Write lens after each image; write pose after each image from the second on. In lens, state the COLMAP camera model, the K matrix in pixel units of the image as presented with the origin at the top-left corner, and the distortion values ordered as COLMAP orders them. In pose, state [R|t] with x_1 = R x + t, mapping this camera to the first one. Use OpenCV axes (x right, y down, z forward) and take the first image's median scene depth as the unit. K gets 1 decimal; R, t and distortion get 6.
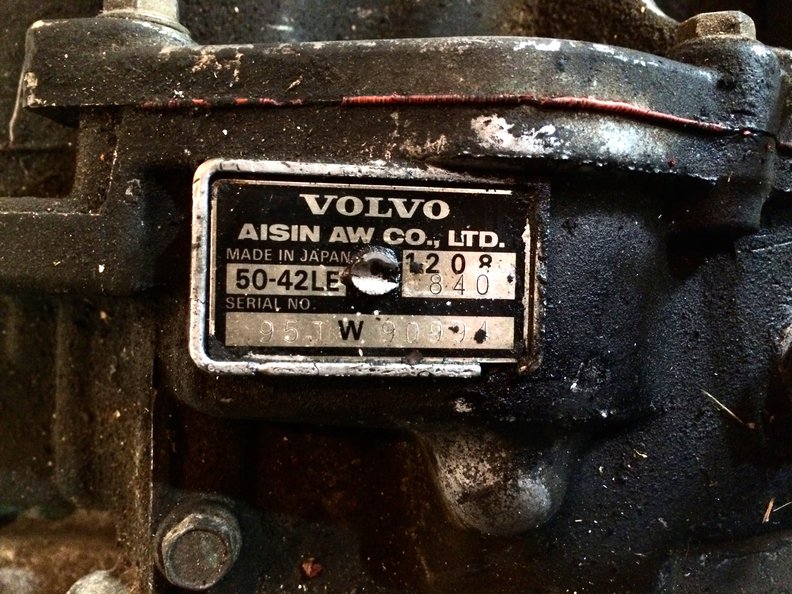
lens RADIAL K [[669.5, 0, 395.9], [0, 669.5, 296.9], [0, 0, 1]] dist [0.006371, -0.004775]
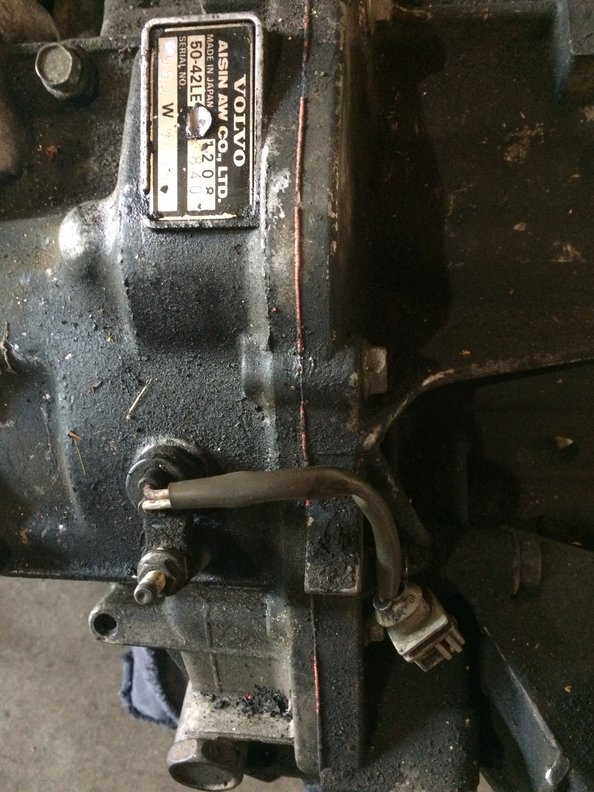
lens RADIAL K [[669.5, 0, 296.9], [0, 669.5, 396.0], [0, 0, 1]] dist [0.006371, -0.004775]
pose [[-0.001408, 0.994420, -0.105482, 0.831104], [-0.993186, 0.010901, 0.116033, -0.464304], [0.116535, 0.104927, 0.987628, -0.559051]]
